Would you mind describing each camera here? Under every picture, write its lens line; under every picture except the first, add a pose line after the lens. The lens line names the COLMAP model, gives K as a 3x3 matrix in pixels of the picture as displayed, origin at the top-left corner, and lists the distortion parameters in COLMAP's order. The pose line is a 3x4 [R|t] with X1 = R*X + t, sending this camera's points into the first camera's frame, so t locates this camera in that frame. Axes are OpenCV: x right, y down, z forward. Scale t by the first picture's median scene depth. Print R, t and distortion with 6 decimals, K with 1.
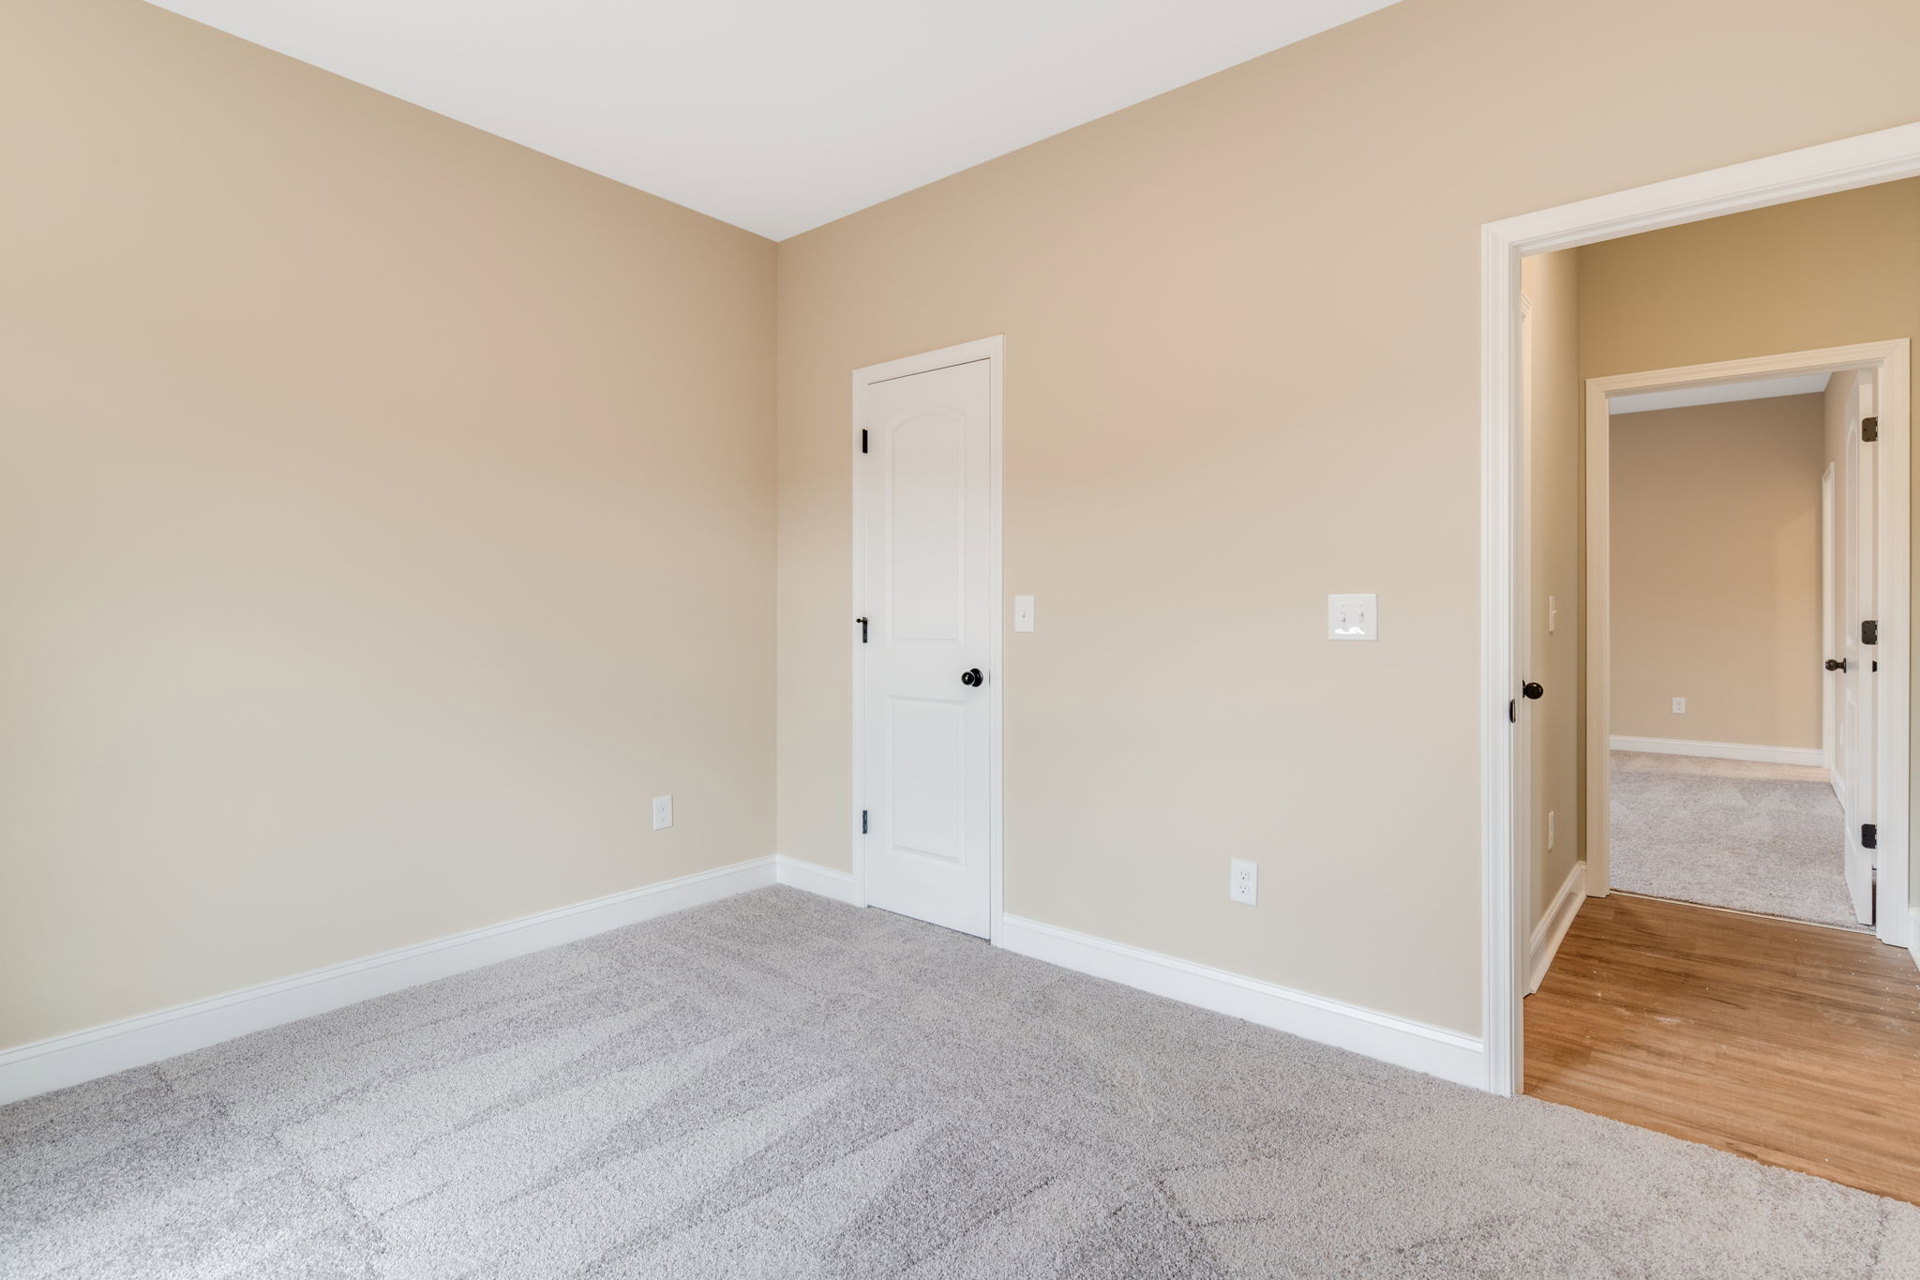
lens RADIAL K [[929.2, 0, 951.8], [0, 929.2, 603.1], [0, 0, 1]] dist [0.003382, -0.001798]
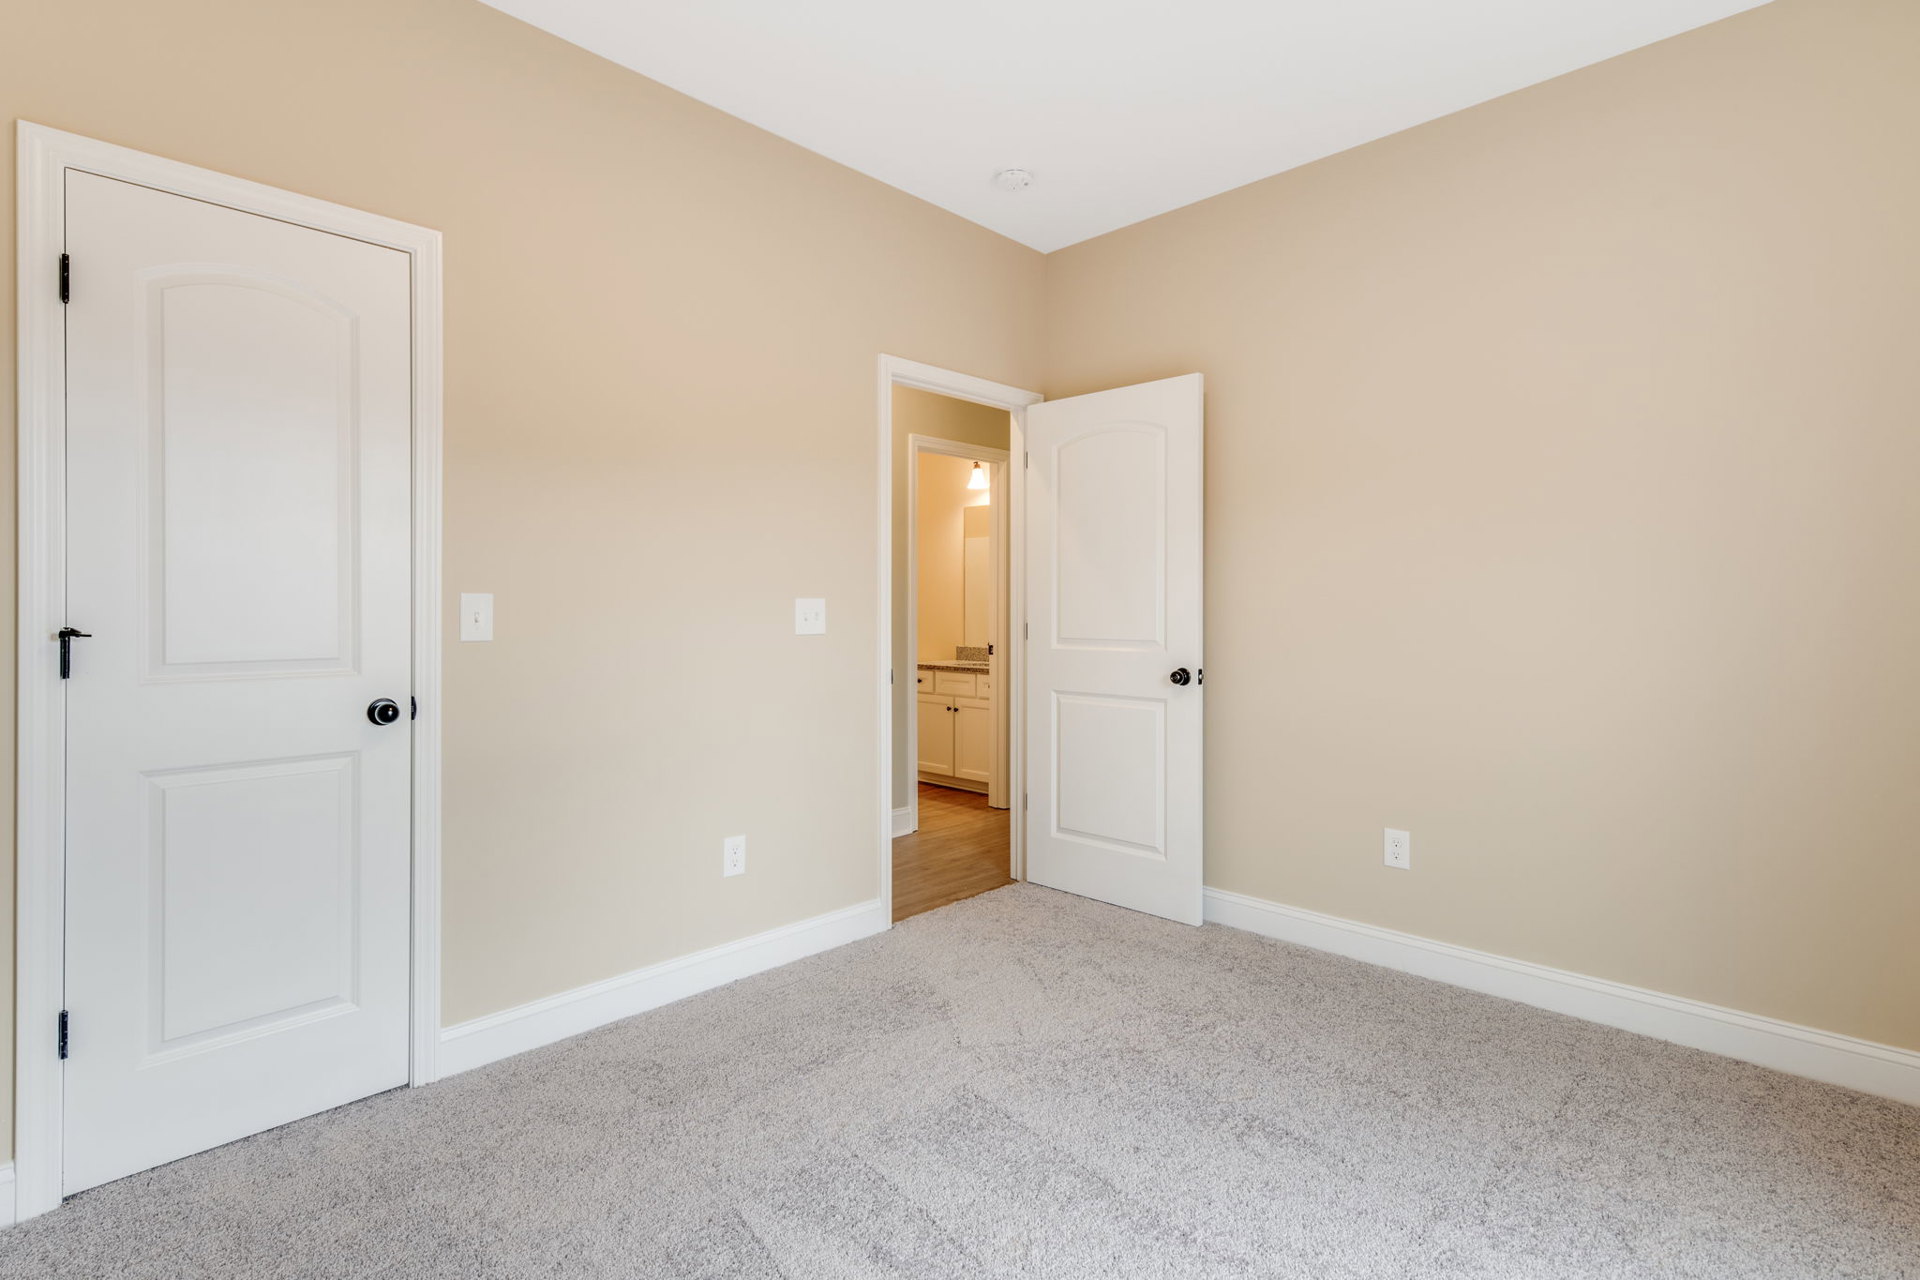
lens RADIAL K [[929.2, 0, 951.8], [0, 929.2, 603.1], [0, 0, 1]] dist [0.003382, -0.001798]
pose [[0.064783, 0.004141, 0.997891, -0.730460], [-0.010597, 0.999938, -0.003461, -0.001651], [-0.997843, -0.010350, 0.064822, 0.632409]]
